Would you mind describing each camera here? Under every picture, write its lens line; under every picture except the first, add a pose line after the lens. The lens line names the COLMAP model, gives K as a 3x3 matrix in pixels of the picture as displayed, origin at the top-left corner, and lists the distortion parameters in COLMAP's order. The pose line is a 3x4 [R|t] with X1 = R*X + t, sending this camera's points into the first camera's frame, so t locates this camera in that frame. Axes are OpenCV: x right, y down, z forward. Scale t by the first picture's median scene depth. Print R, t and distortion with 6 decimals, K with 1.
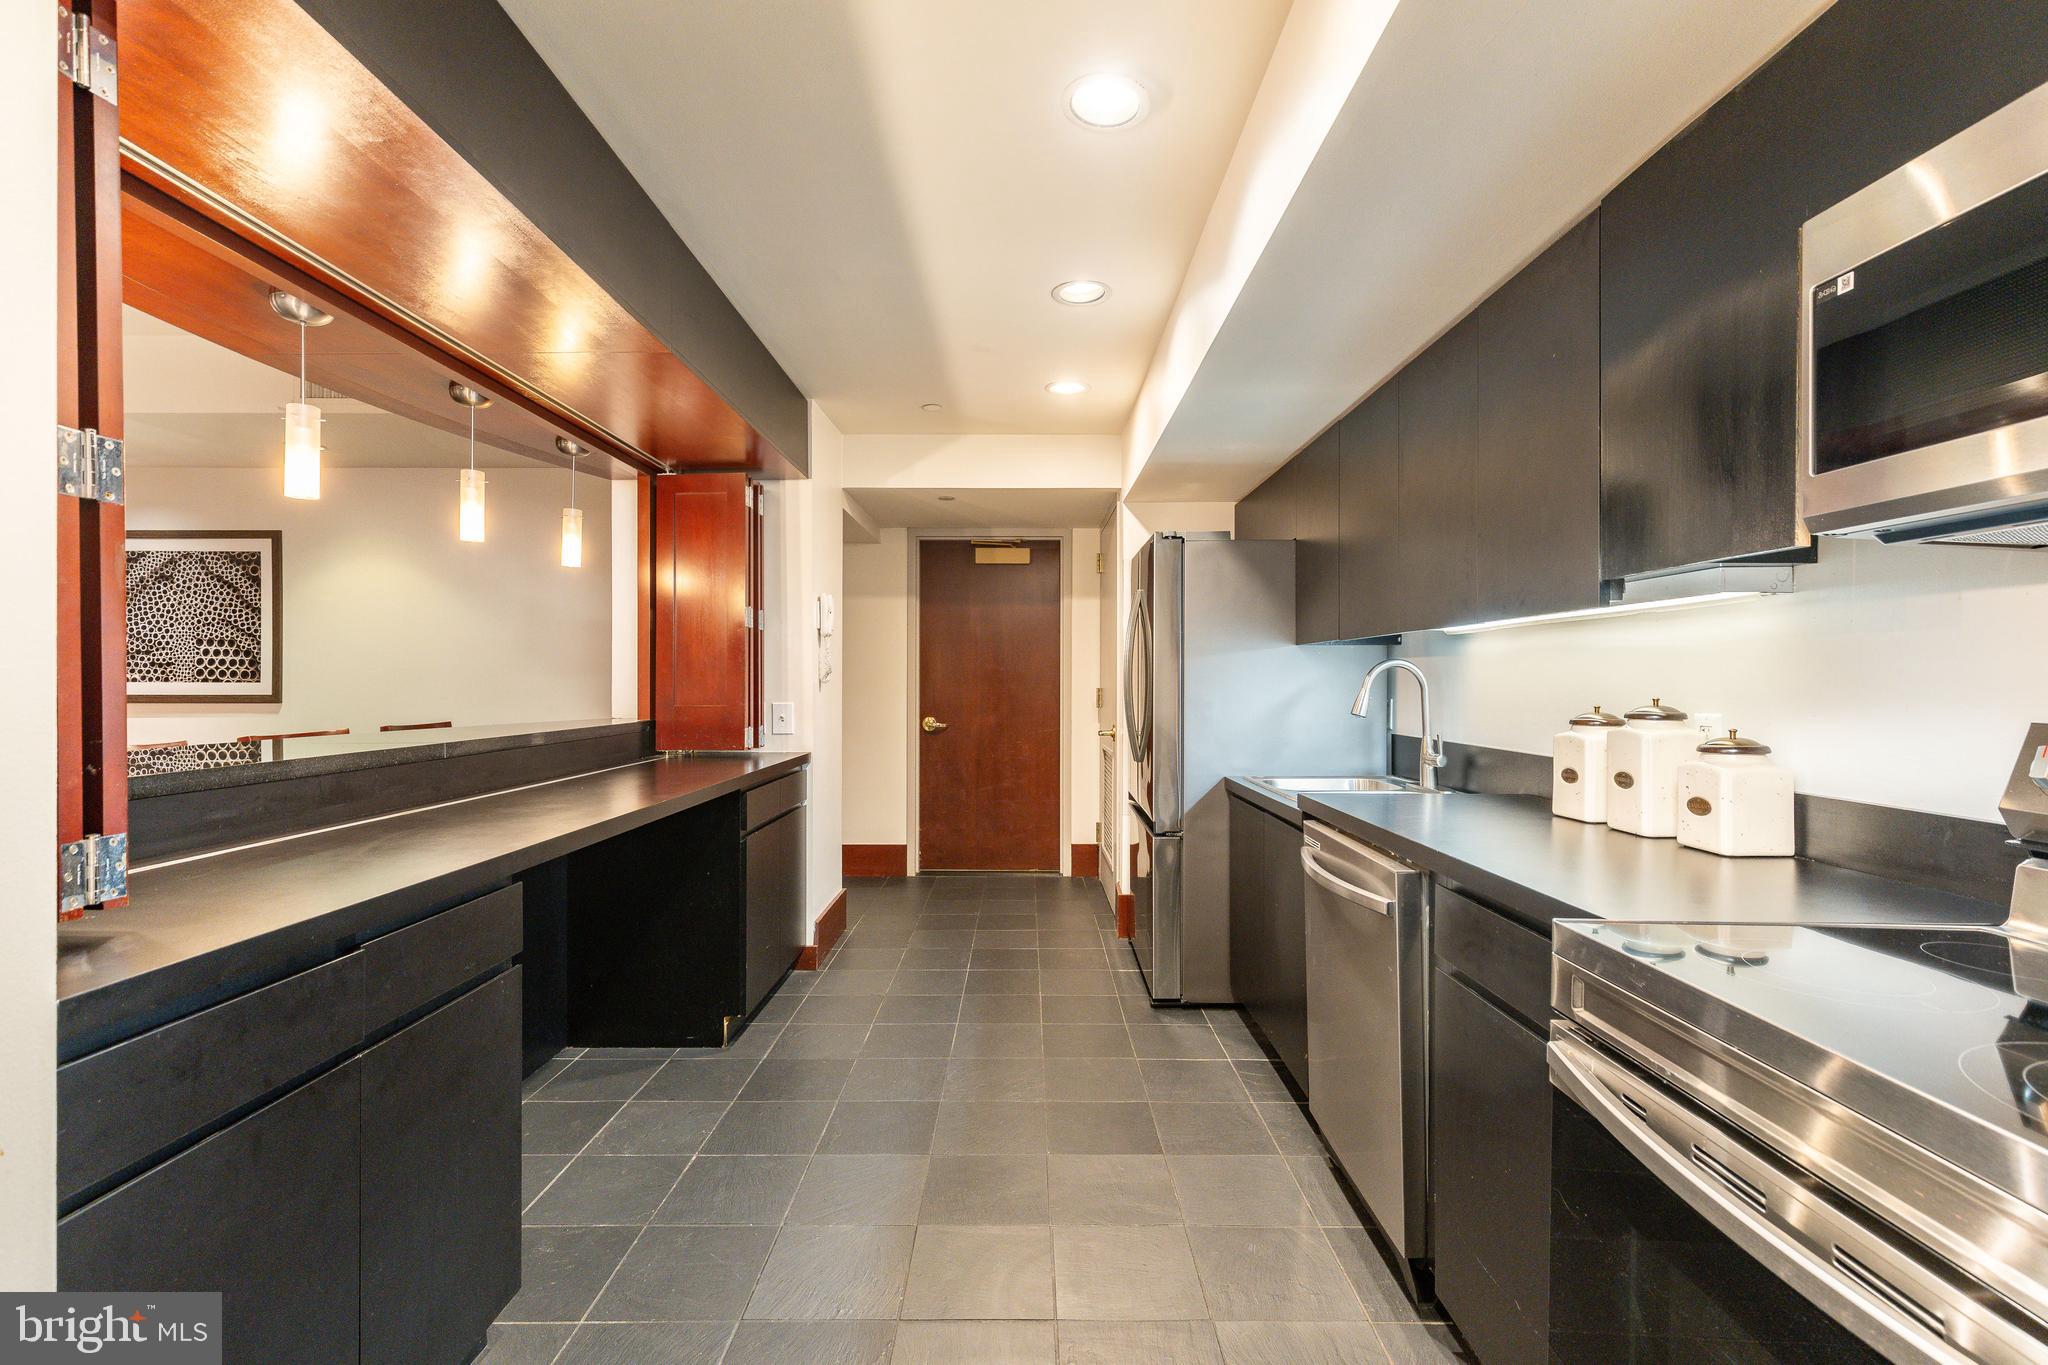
lens RADIAL K [[924.5, 0, 1023.0], [0, 924.5, 681.9], [0, 0, 1]] dist [0.003108, 0.000136]
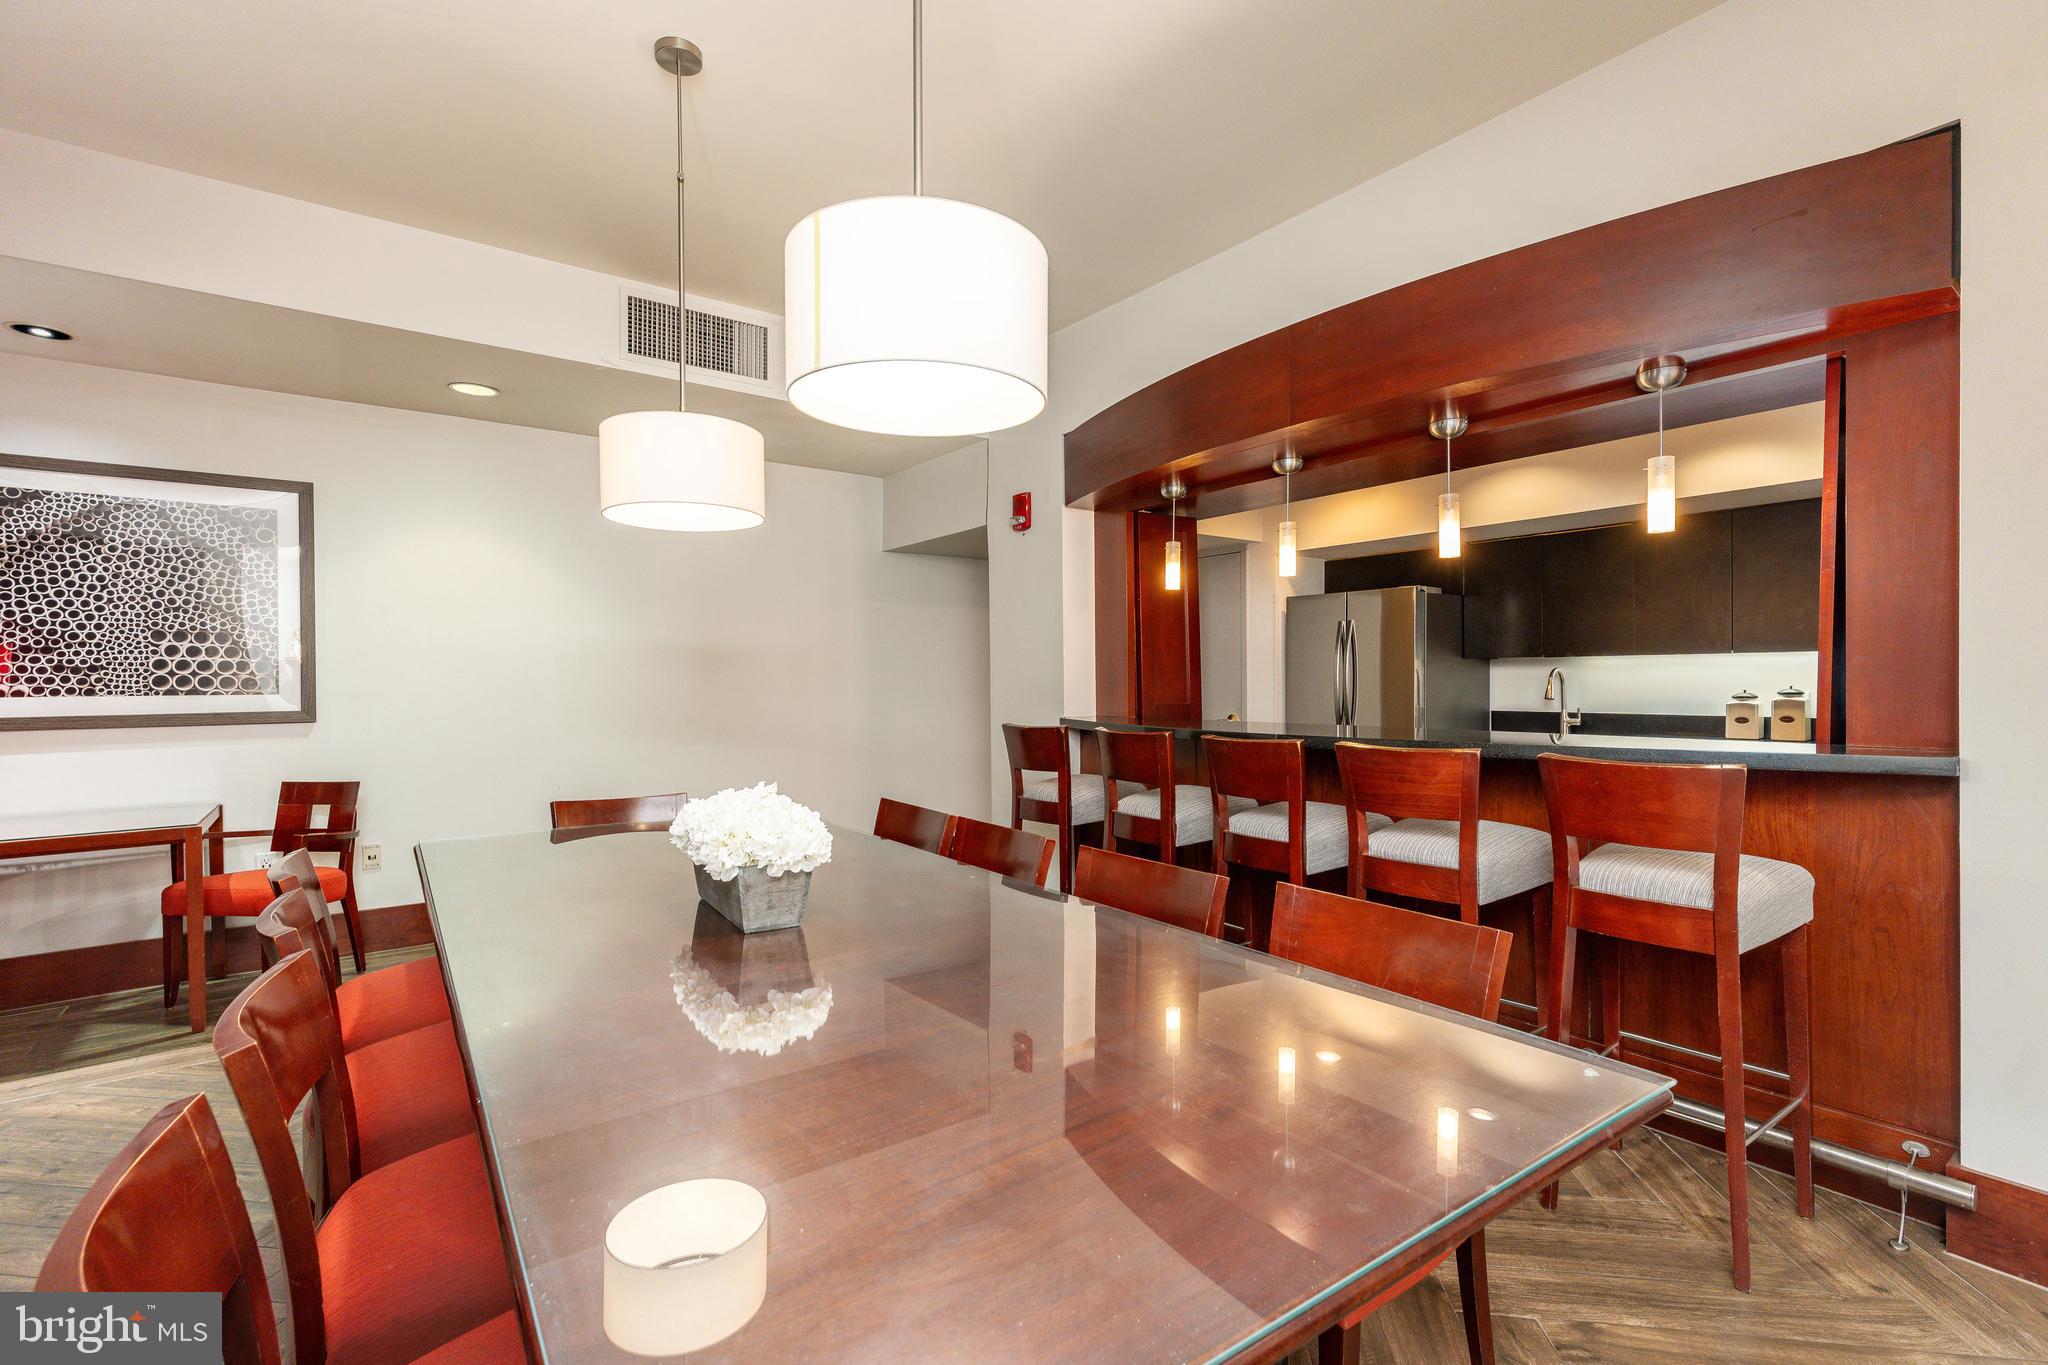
lens RADIAL K [[924.5, 0, 1025.2], [0, 924.5, 681.4], [0, 0, 1]] dist [0.003108, 0.000136]
pose [[0.811137, -0.008964, 0.584788, -0.772392], [0.008479, 0.999958, 0.003566, -0.006863], [-0.584795, 0.002066, 0.811179, 0.089175]]
